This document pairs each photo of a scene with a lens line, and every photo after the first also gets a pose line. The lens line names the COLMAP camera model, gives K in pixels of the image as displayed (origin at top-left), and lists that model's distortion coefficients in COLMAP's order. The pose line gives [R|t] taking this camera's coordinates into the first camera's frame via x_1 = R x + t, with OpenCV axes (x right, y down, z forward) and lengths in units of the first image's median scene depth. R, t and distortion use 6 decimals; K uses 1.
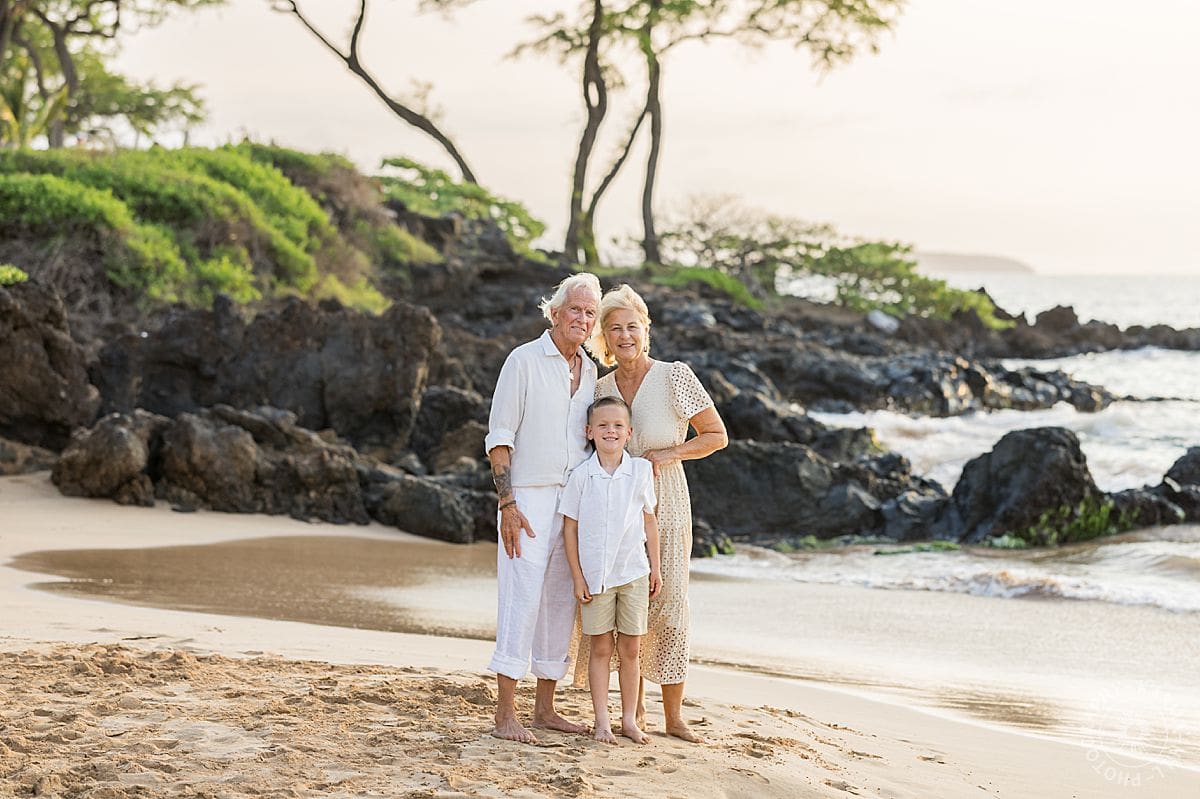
lens RADIAL K [[3294.5, 0, 600.0], [0, 3294.5, 399.5], [0, 0, 1]] dist [-0.012451, 0.331019]
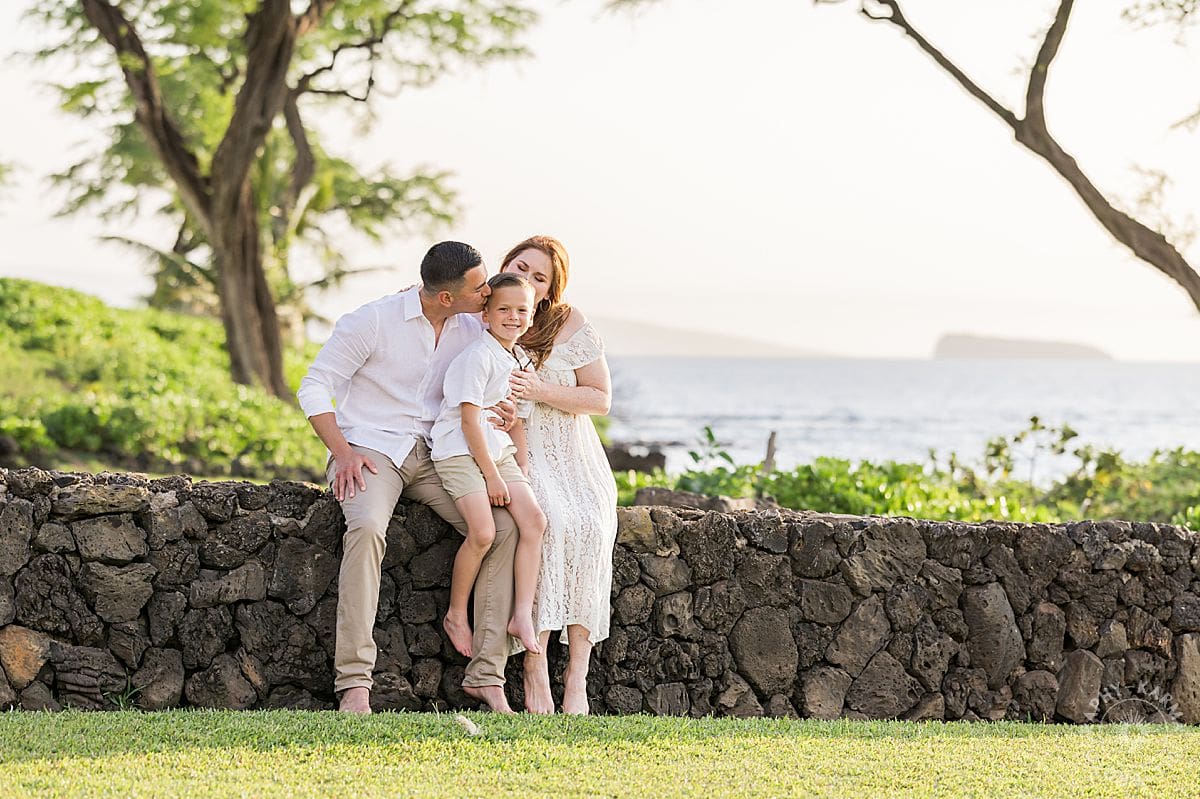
lens RADIAL K [[3294.5, 0, 600.0], [0, 3294.5, 399.5], [0, 0, 1]] dist [-0.012451, 0.331019]
pose [[0.999285, 0.009388, -0.036632, -0.157152], [-0.010378, 0.999583, -0.026952, -0.063811], [0.036363, 0.027313, 0.998965, 0.681830]]
